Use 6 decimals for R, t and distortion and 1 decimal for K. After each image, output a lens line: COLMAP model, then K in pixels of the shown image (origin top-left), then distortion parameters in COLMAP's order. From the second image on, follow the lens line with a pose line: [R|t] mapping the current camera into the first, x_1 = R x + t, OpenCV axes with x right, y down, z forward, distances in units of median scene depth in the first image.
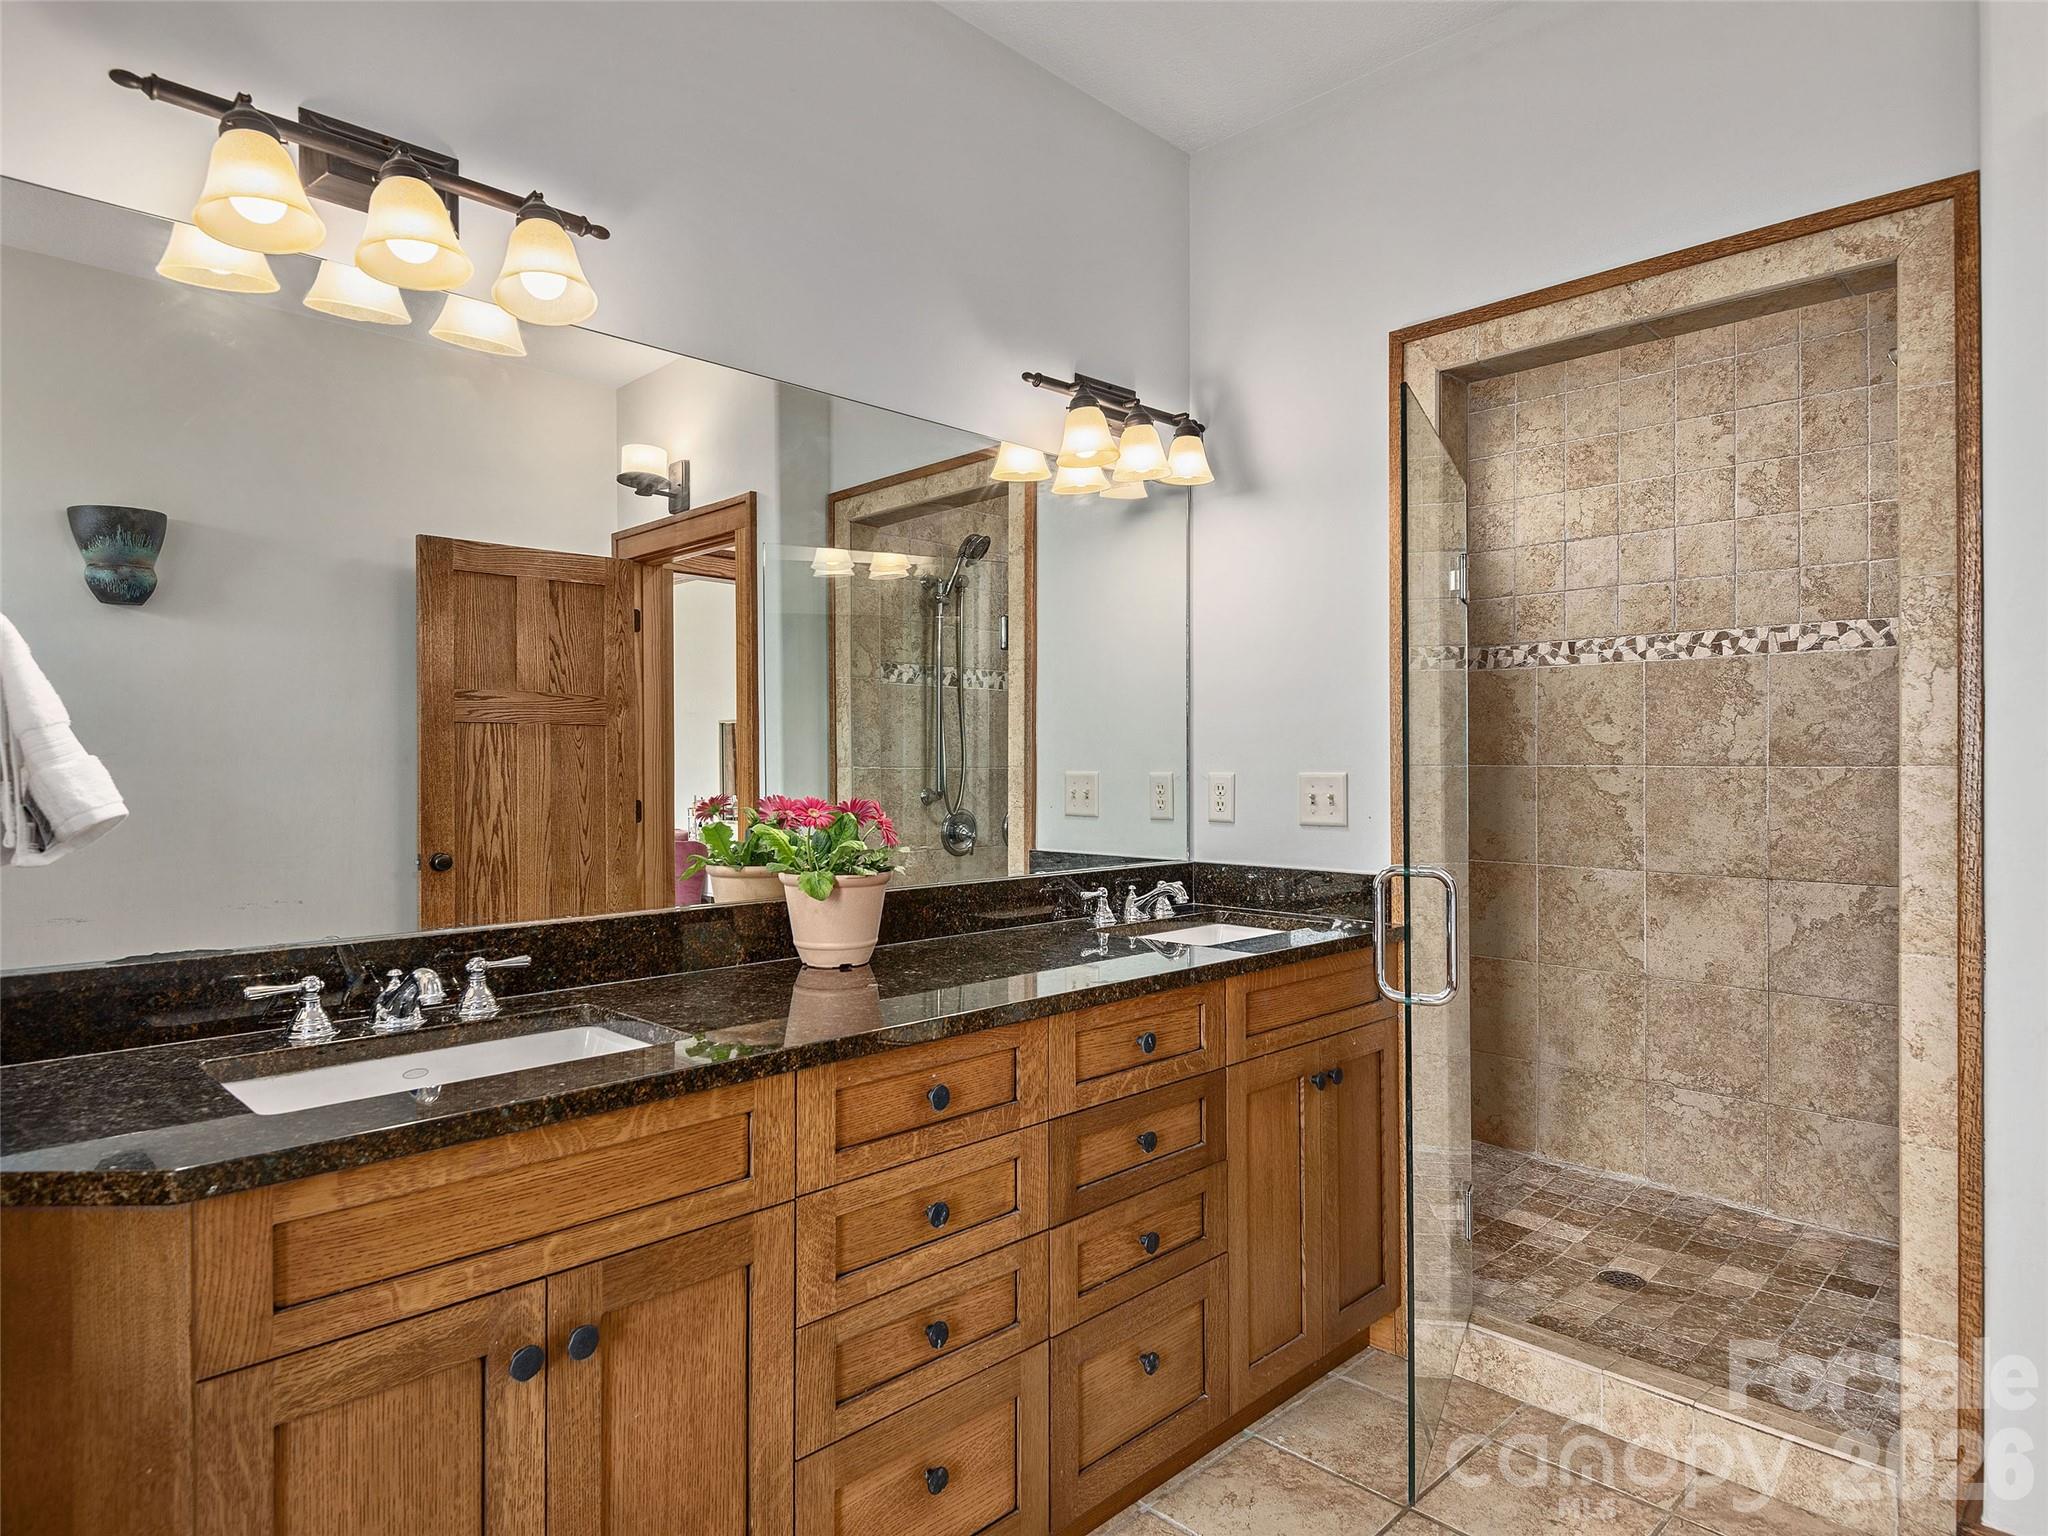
lens RADIAL K [[1175.0, 0, 1026.5], [0, 1175.0, 756.5], [0, 0, 1]] dist [0.021190, 0.000372]
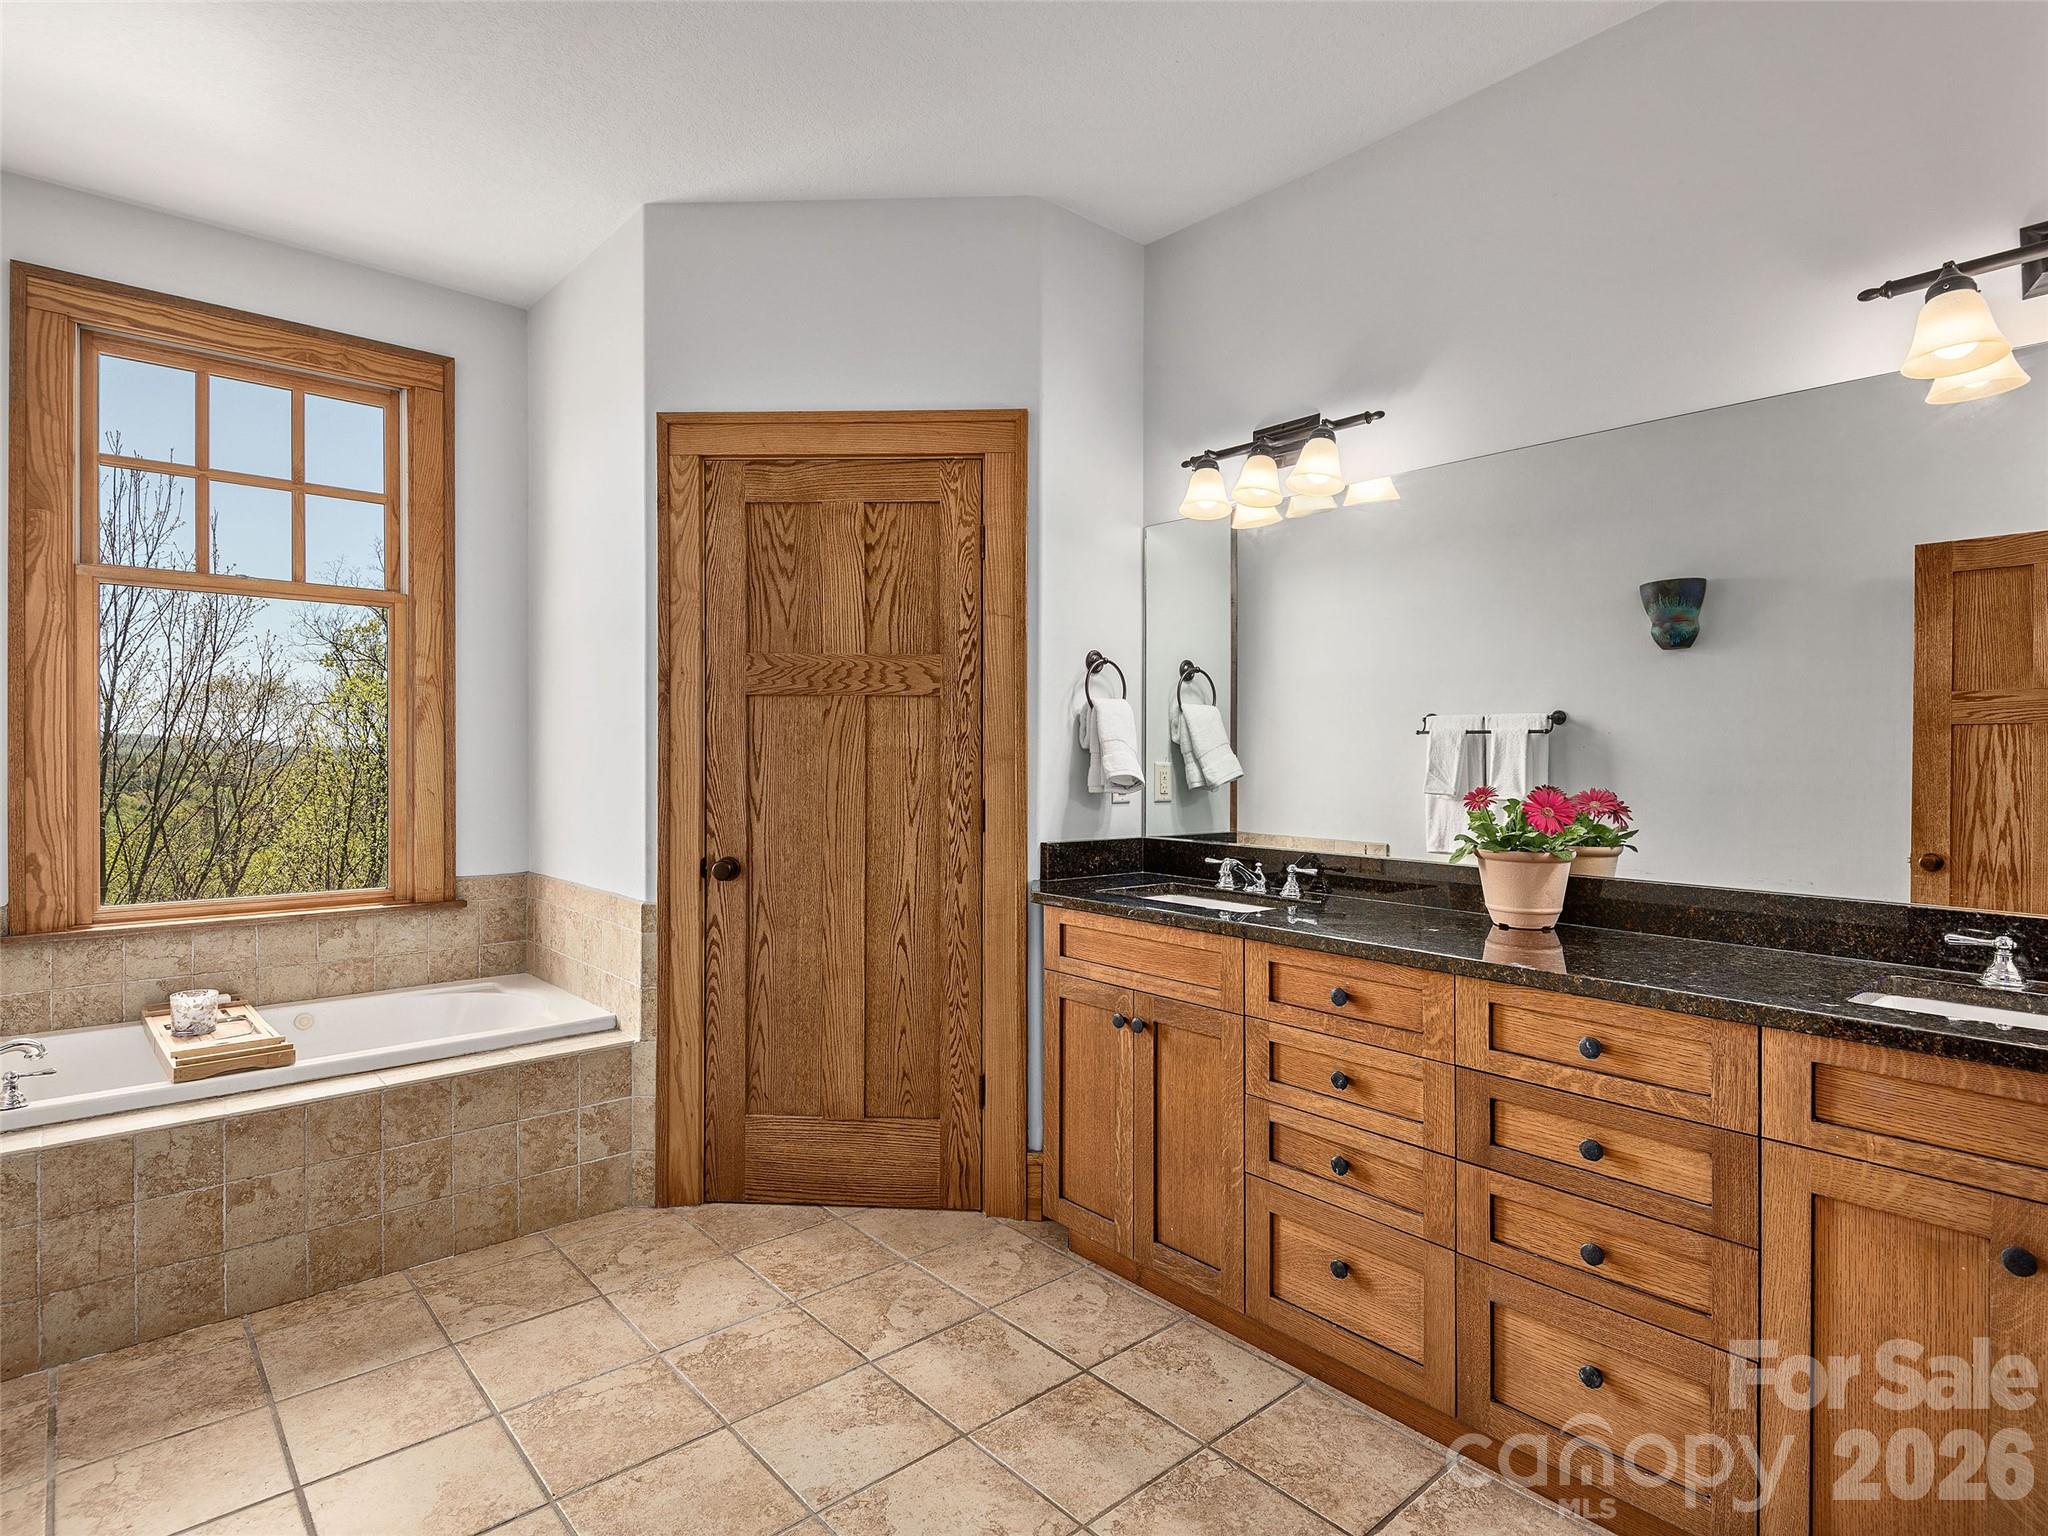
lens RADIAL K [[1076.5, 0, 1026.9], [0, 1076.5, 764.7], [0, 0, 1]] dist [-0.001501, -0.000483]
pose [[-0.055611, 0.008043, -0.998420, 0.961529], [-0.007305, 0.999938, 0.008462, 0.005810], [0.998426, 0.007764, -0.055549, 0.553714]]
